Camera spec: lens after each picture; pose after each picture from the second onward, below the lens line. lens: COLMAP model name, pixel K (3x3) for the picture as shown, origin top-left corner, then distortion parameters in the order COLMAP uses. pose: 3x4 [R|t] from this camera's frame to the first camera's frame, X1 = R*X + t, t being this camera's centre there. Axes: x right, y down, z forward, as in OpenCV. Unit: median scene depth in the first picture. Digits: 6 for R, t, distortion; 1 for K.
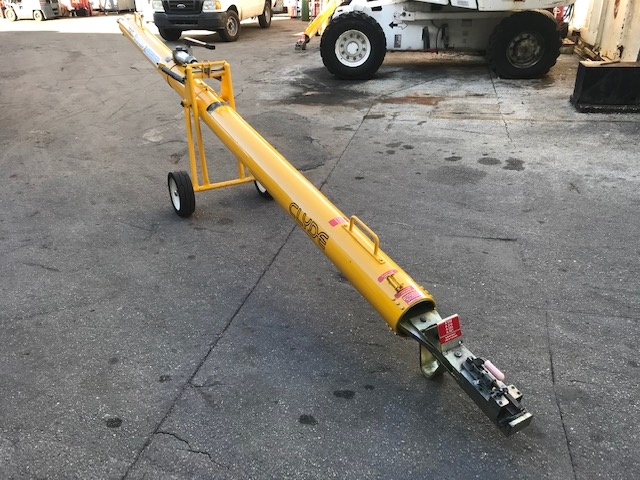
lens RADIAL K [[531.7, 0, 320.1], [0, 531.7, 224.4], [0, 0, 1]] dist [0.003188, 0.010782]
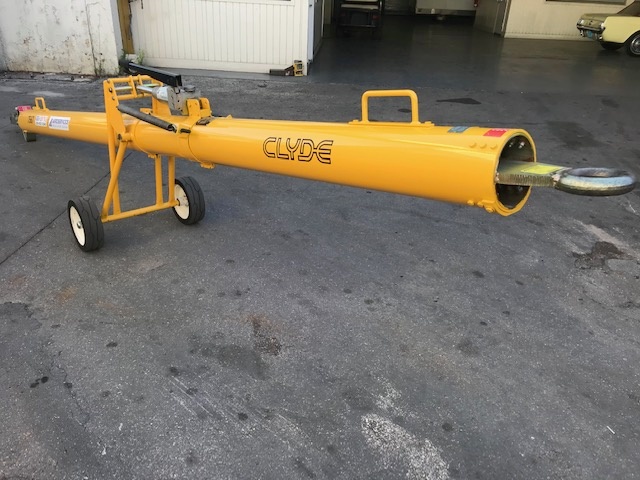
lens RADIAL K [[522.3, 0, 317.3], [0, 522.3, 239.9], [0, 0, 1]] dist [-0.001099, -0.004469]
pose [[-0.981358, 0.058427, -0.183090, -0.211128], [-0.107957, 0.620570, 0.776684, -0.504635], [0.159000, 0.781972, -0.602693, 1.104073]]
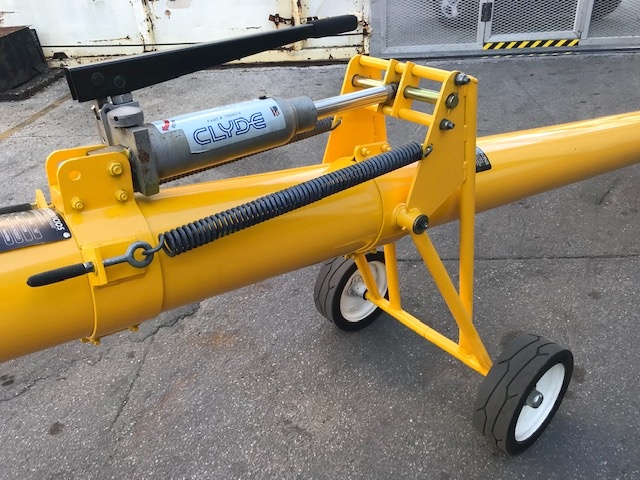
lens RADIAL K [[531.7, 0, 320.1], [0, 531.7, 224.4], [0, 0, 1]] dist [0.003188, 0.010782]
pose [[-0.165269, -0.470755, 0.866646, -0.338725], [0.475558, 0.731789, 0.488190, -0.265326], [-0.864020, 0.492823, 0.102929, 0.692429]]
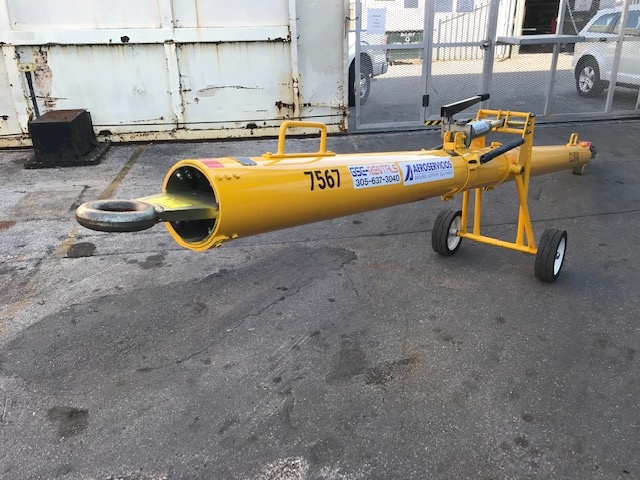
lens RADIAL K [[522.3, 0, 317.3], [0, 522.3, 239.9], [0, 0, 1]] dist [-0.001099, -0.004469]
pose [[-0.384786, -0.340590, 0.857868, -0.549467], [0.417721, 0.764543, 0.490901, -0.427503], [-0.823073, 0.547241, -0.151914, 0.953342]]
